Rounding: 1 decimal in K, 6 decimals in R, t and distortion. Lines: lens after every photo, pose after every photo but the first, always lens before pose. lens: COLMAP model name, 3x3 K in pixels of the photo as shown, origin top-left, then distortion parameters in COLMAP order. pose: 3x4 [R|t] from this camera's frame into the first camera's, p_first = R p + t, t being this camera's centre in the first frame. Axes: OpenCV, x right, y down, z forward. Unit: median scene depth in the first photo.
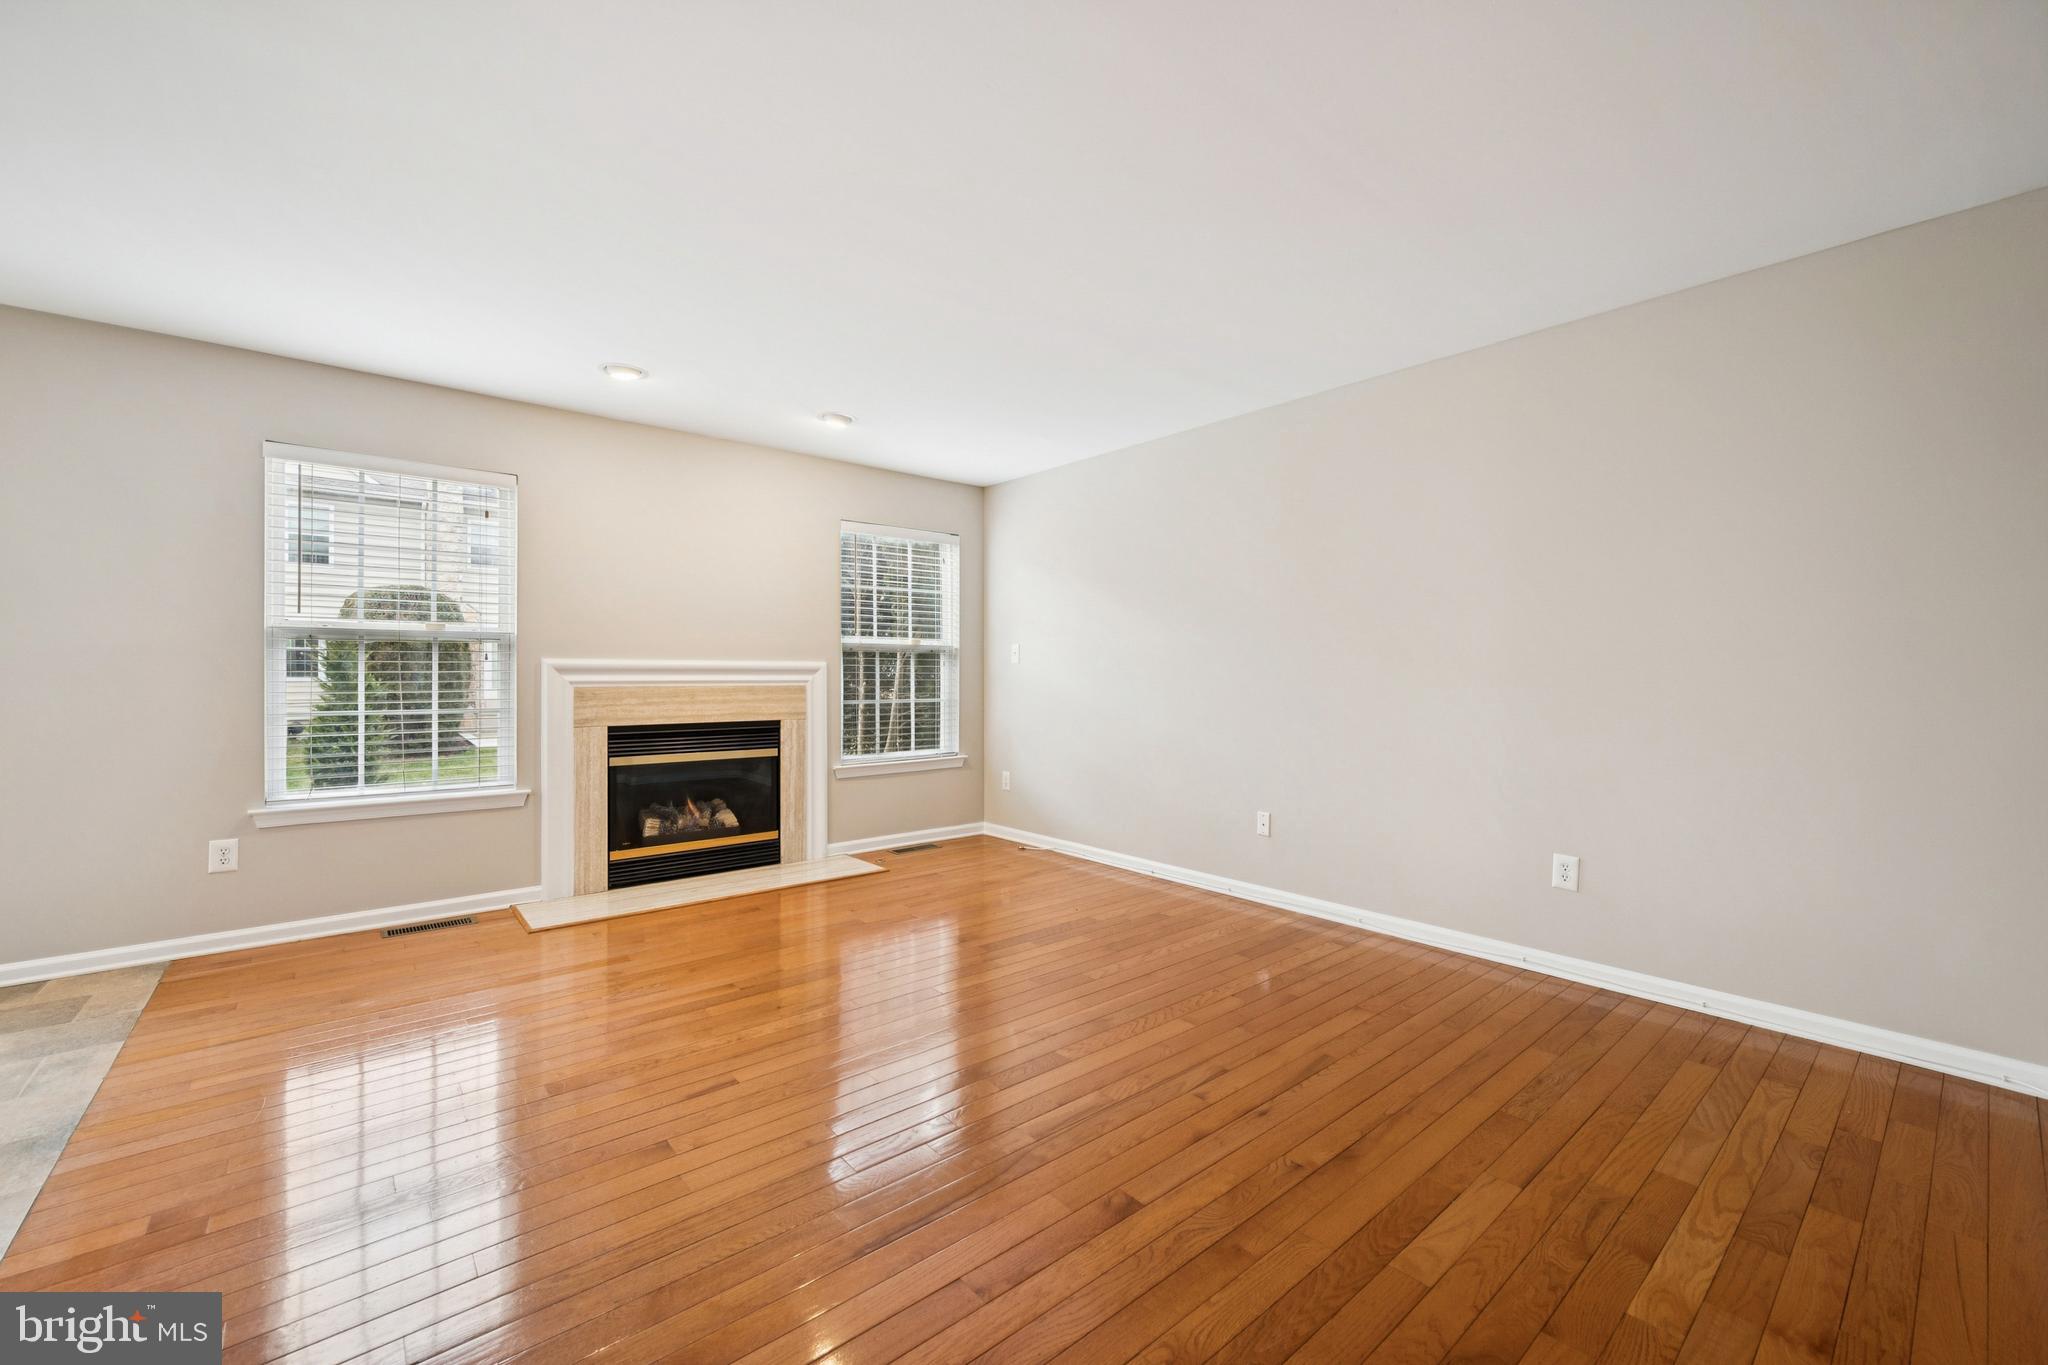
lens RADIAL K [[824.2, 0, 1028.3], [0, 824.2, 677.2], [0, 0, 1]] dist [0.000620, 0.001214]
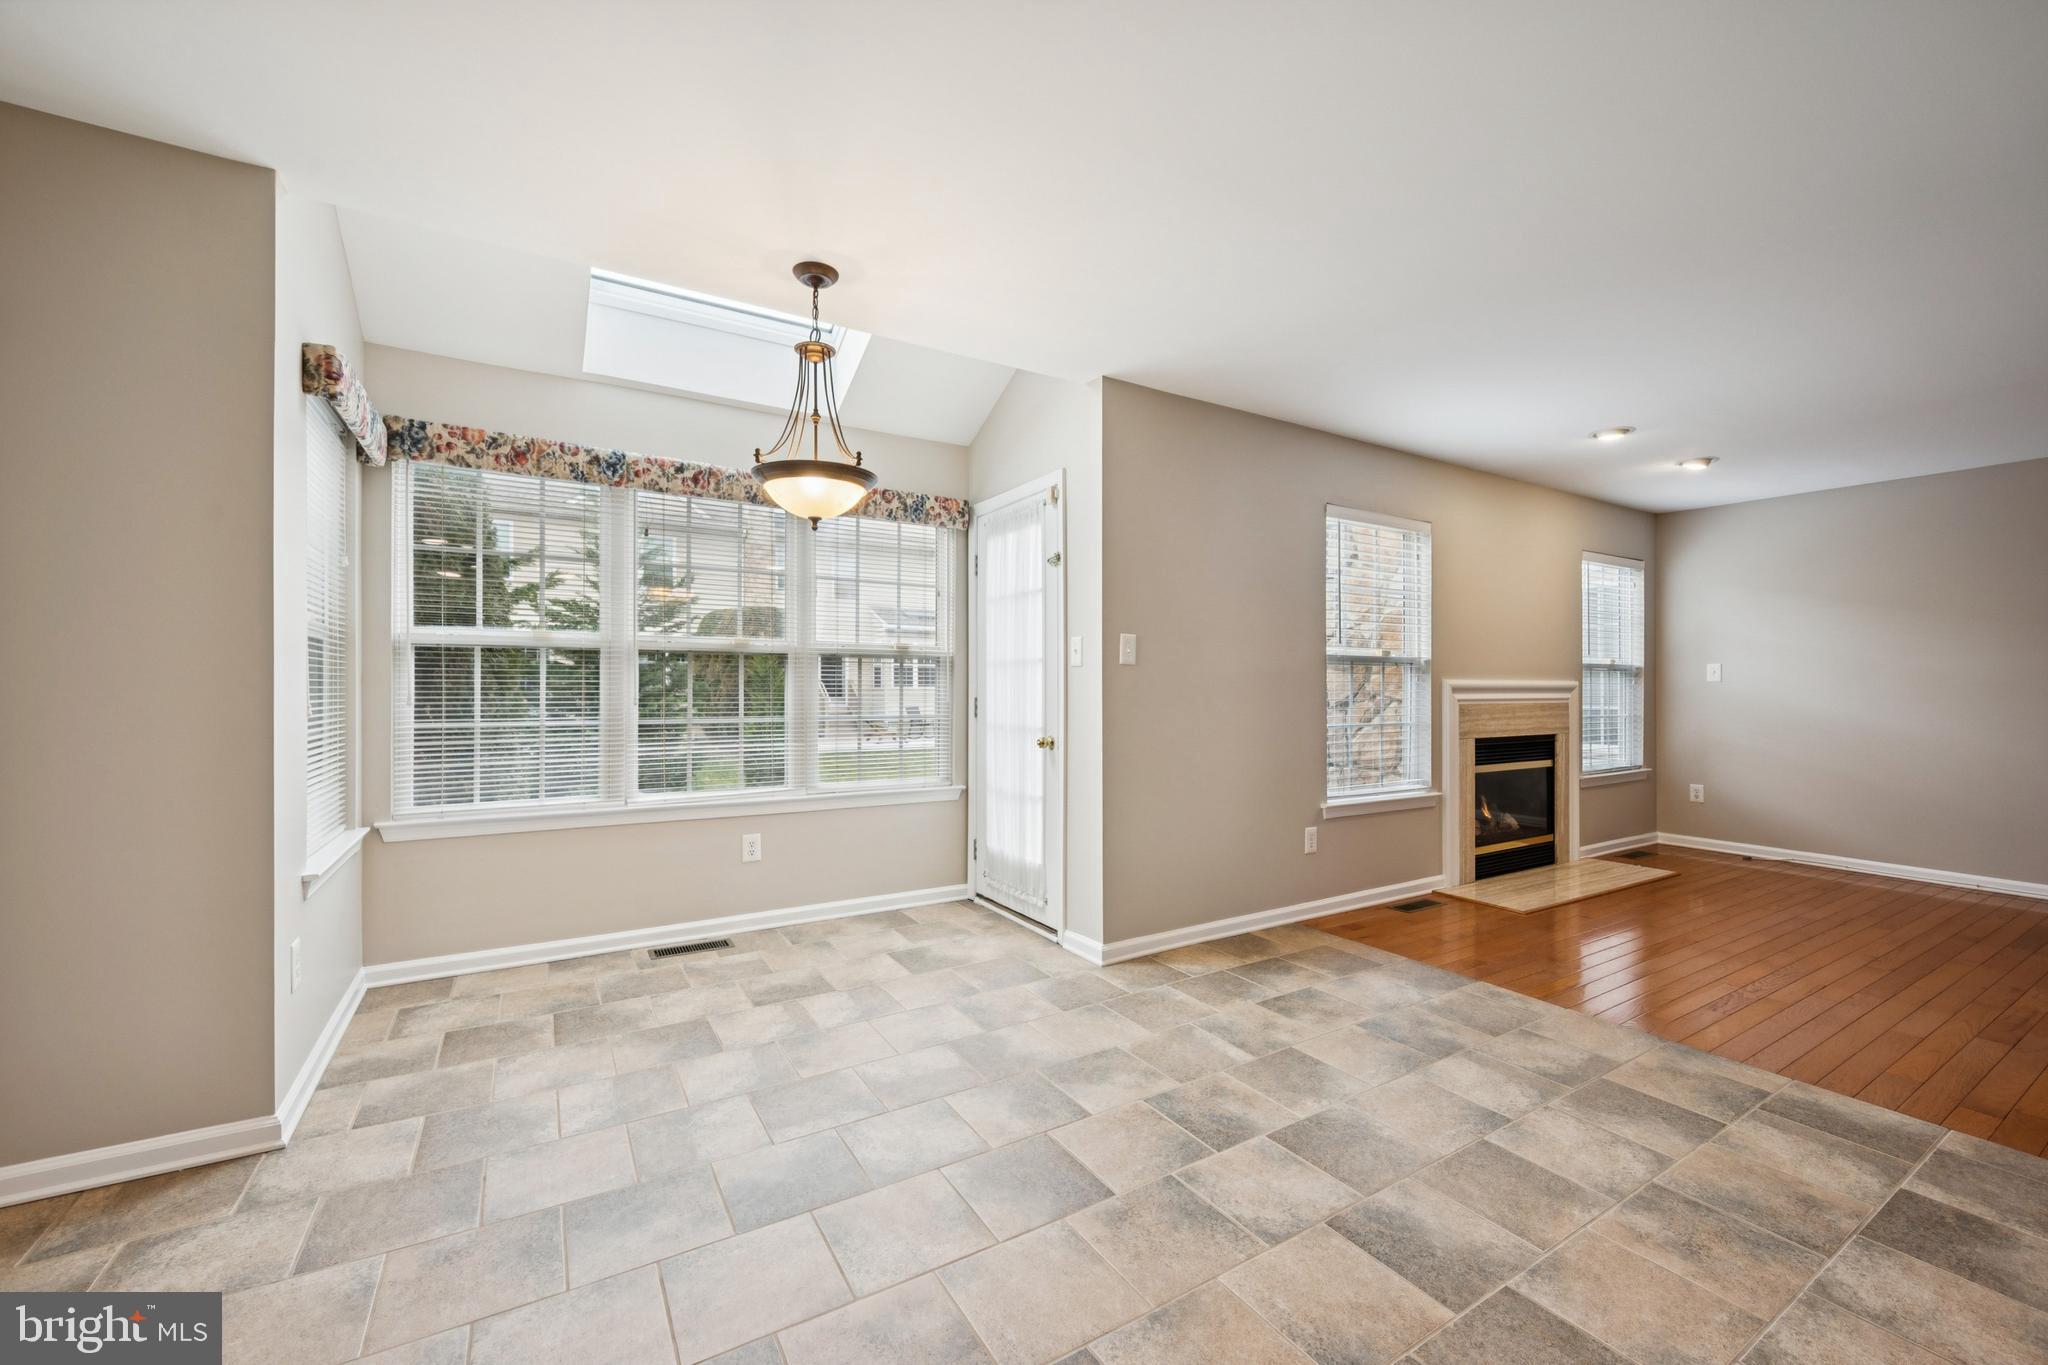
lens RADIAL K [[824.2, 0, 1003.6], [0, 824.2, 689.7], [0, 0, 1]] dist [0.000620, 0.001214]
pose [[0.986684, 0.003828, -0.162602, -0.868495], [-0.002897, 0.999978, 0.005957, -0.011707], [0.162621, -0.005407, 0.986674, -0.210988]]
